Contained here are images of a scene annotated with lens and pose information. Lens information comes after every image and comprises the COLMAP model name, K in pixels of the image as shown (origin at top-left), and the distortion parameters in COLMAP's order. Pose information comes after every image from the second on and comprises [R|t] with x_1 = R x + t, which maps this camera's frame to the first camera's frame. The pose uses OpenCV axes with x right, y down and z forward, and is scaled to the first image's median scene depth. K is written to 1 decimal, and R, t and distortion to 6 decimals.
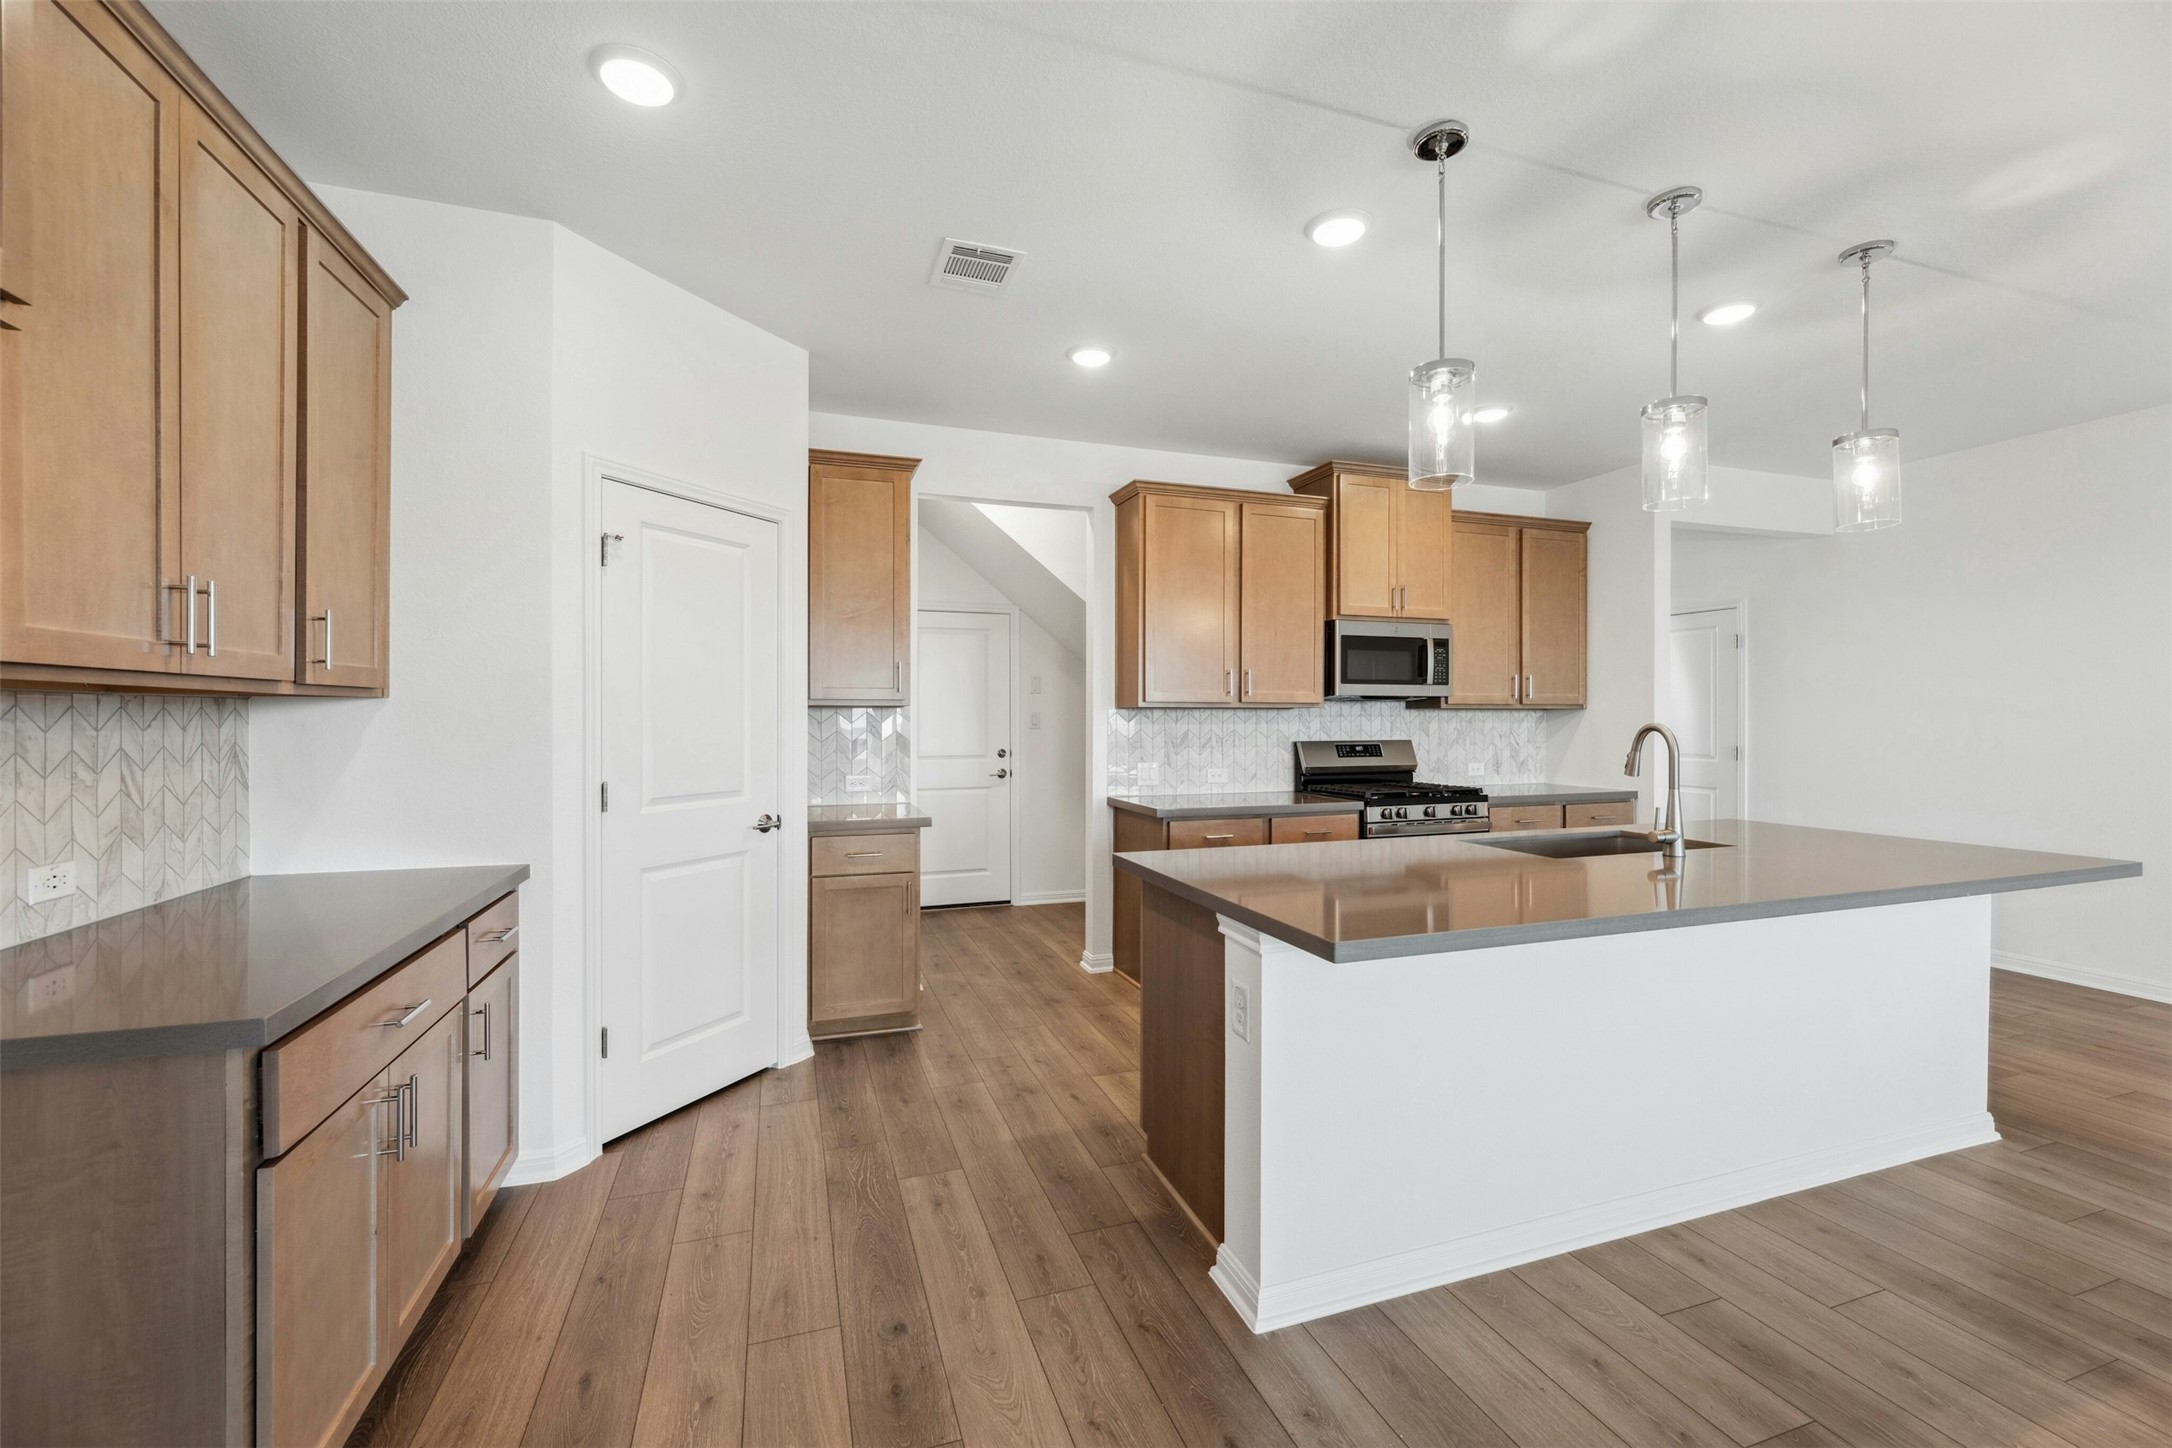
lens RADIAL K [[880.8, 0, 1089.2], [0, 880.8, 712.9], [0, 0, 1]] dist [-0.001011, 0.000499]
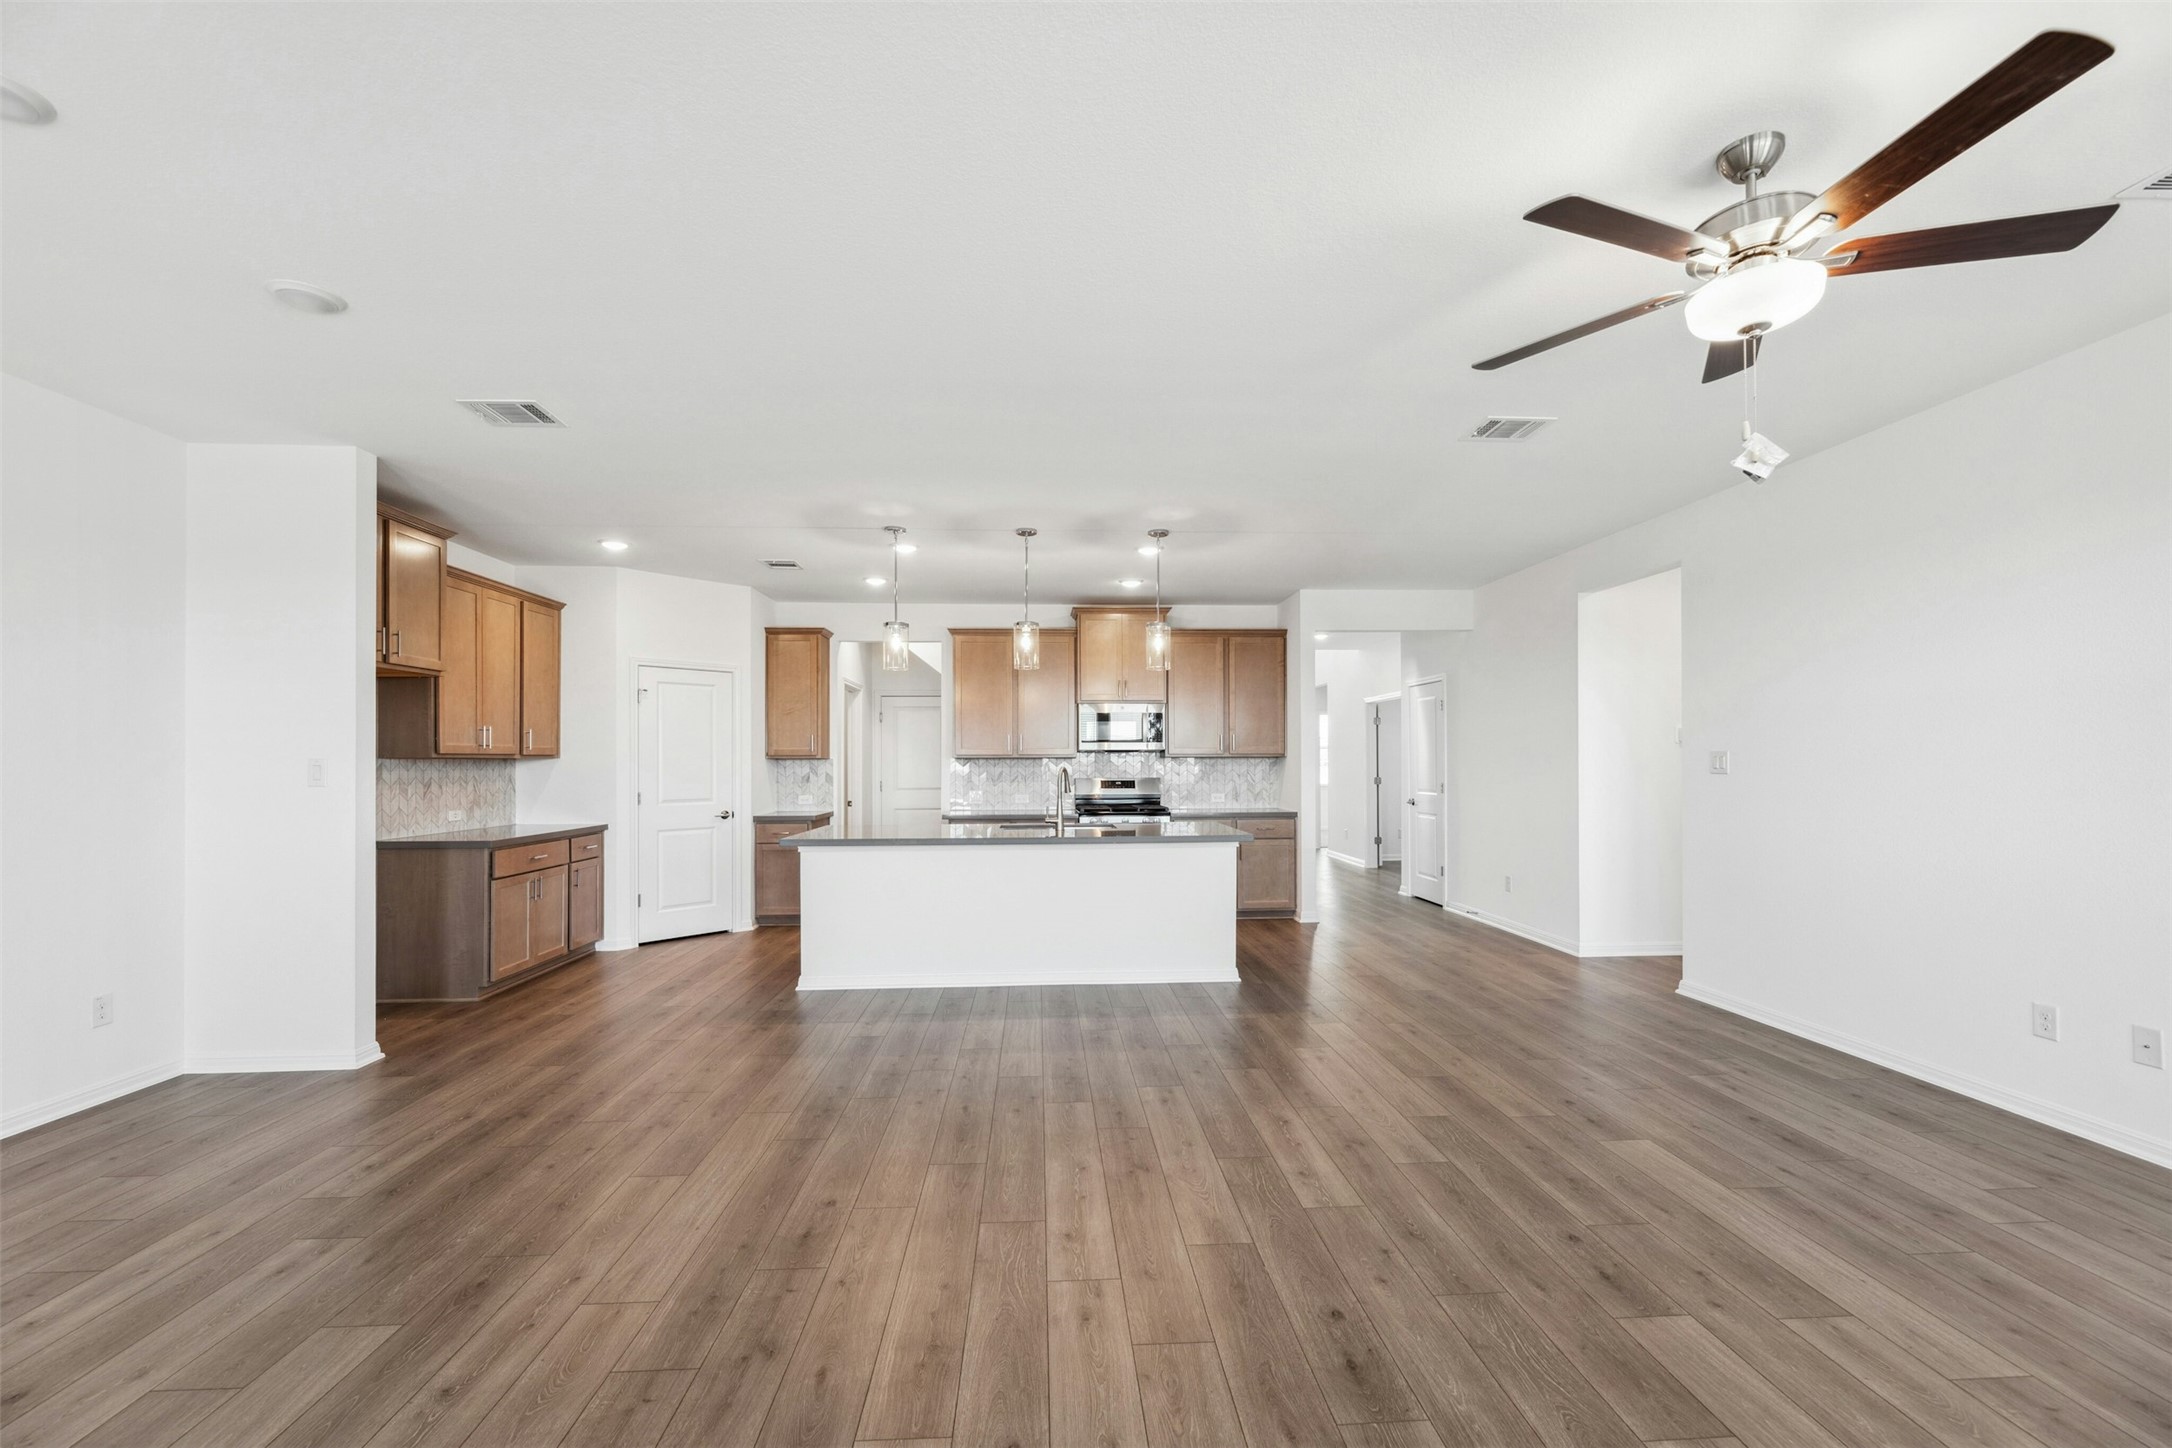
lens RADIAL K [[880.8, 0, 1081.4], [0, 880.8, 749.7], [0, 0, 1]] dist [-0.001011, 0.000499]
pose [[0.960629, -0.008218, -0.277714, 1.366762], [0.005666, 0.999934, -0.009990, -0.007684], [0.277777, 0.008024, 0.960612, -1.042164]]
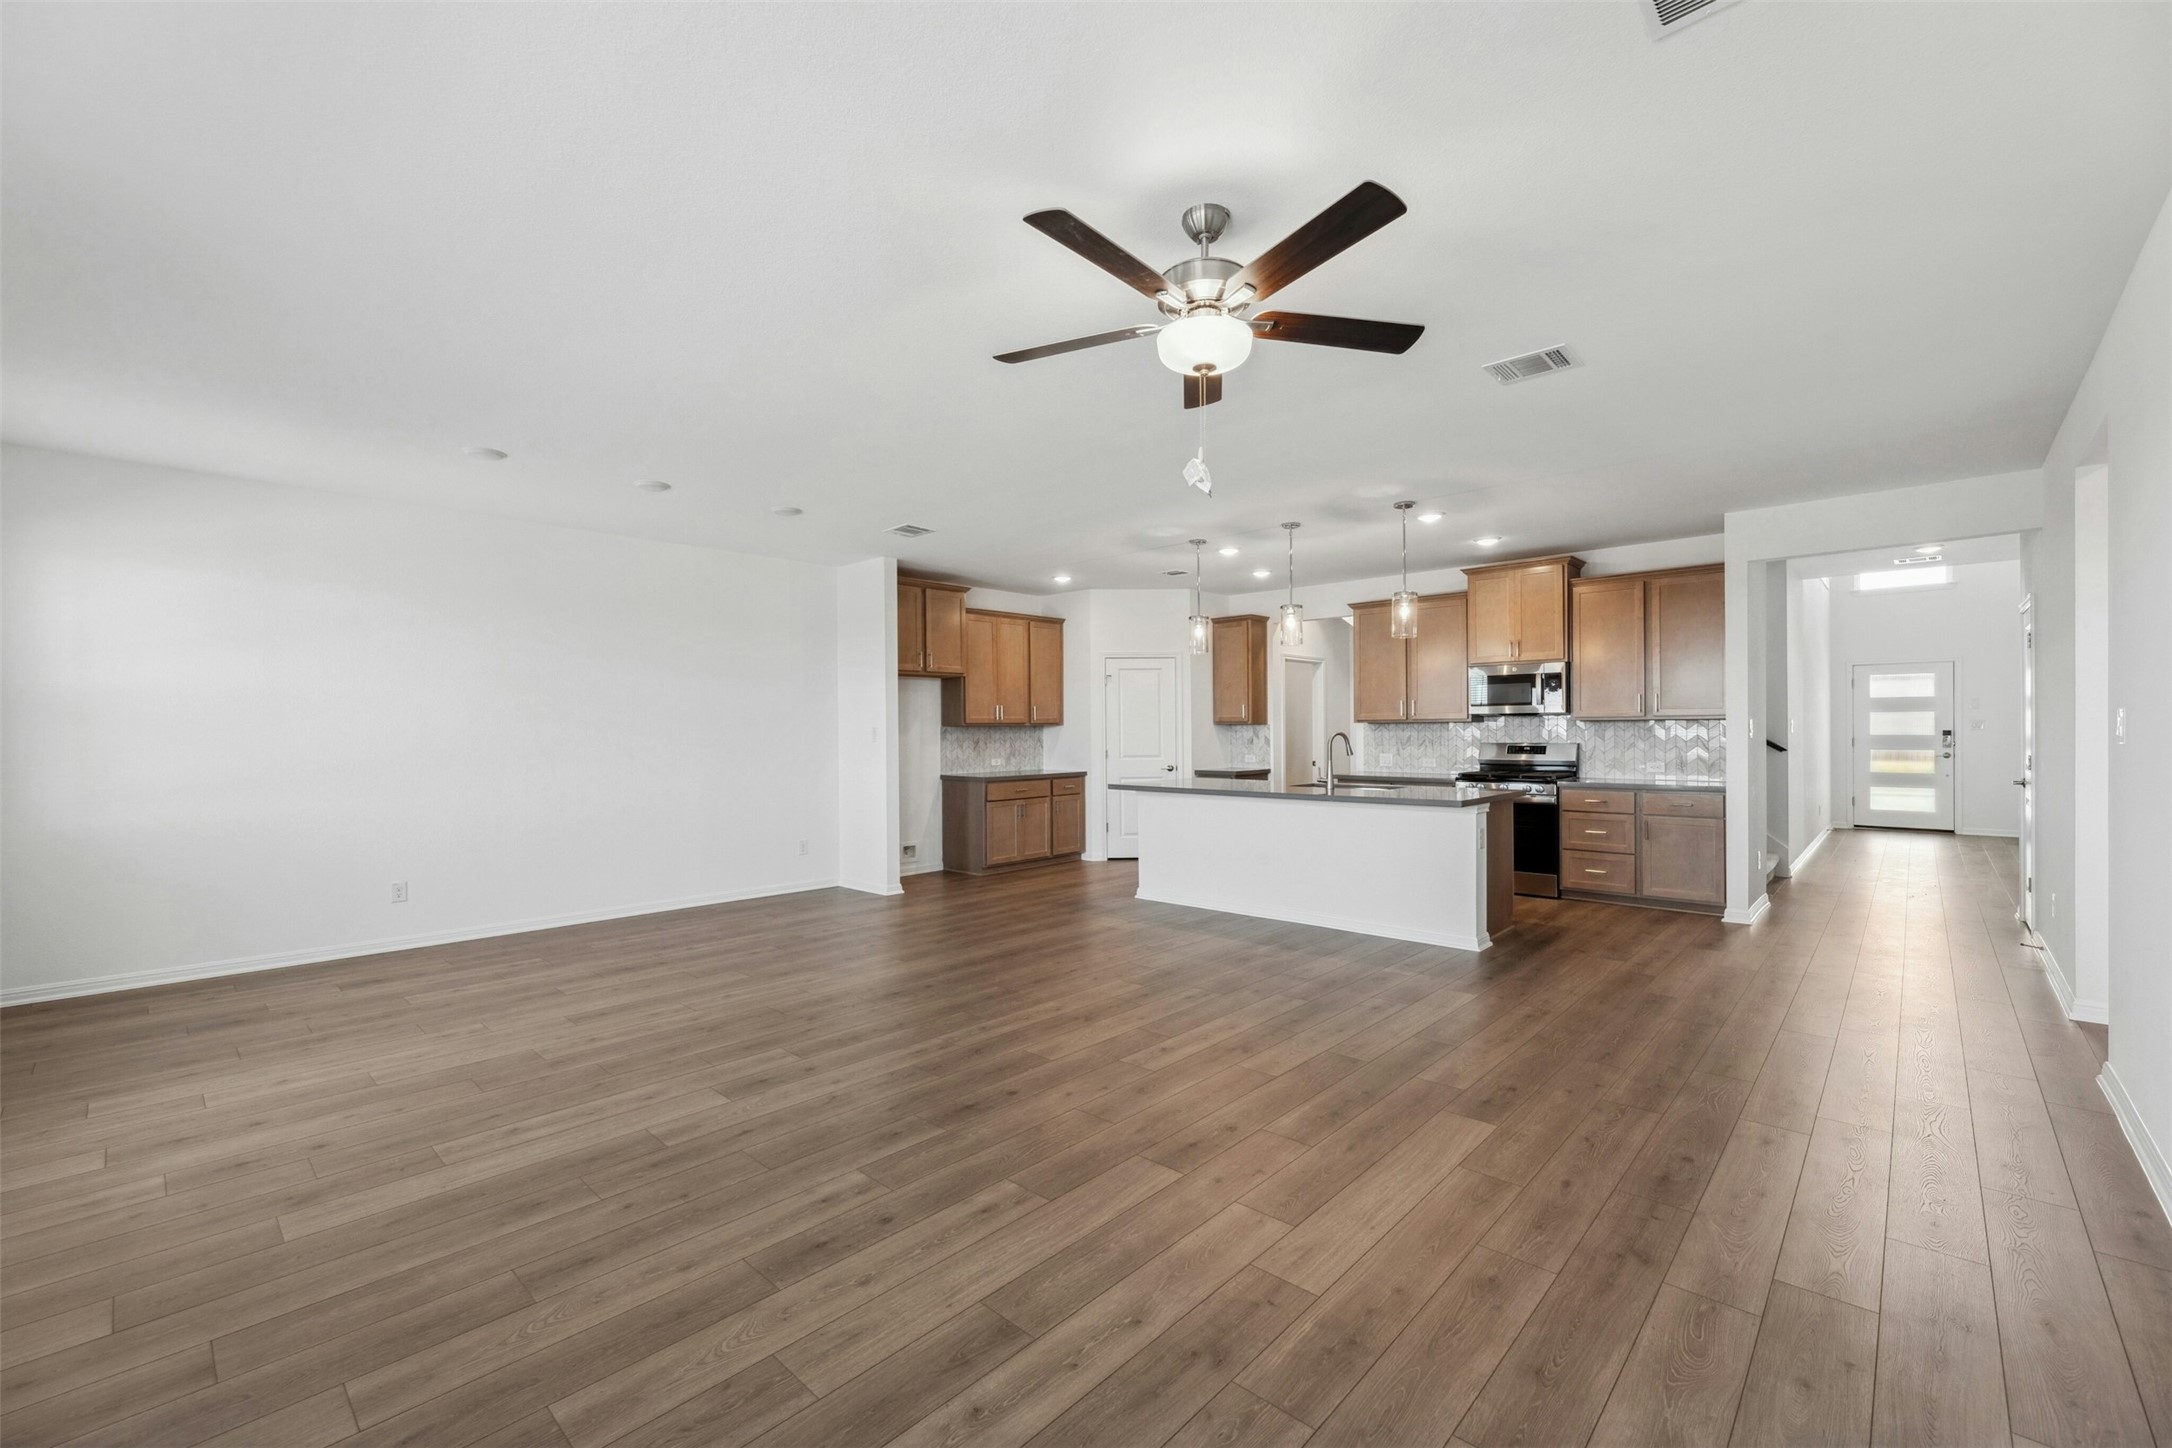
lens RADIAL K [[880.8, 0, 1099.2], [0, 880.8, 730.0], [0, 0, 1]] dist [-0.001011, 0.000499]
pose [[0.475960, -0.003235, -0.879461, 2.539432], [0.011419, 0.999932, 0.002501, -0.004389], [0.879393, -0.011233, 0.475965, -0.656182]]
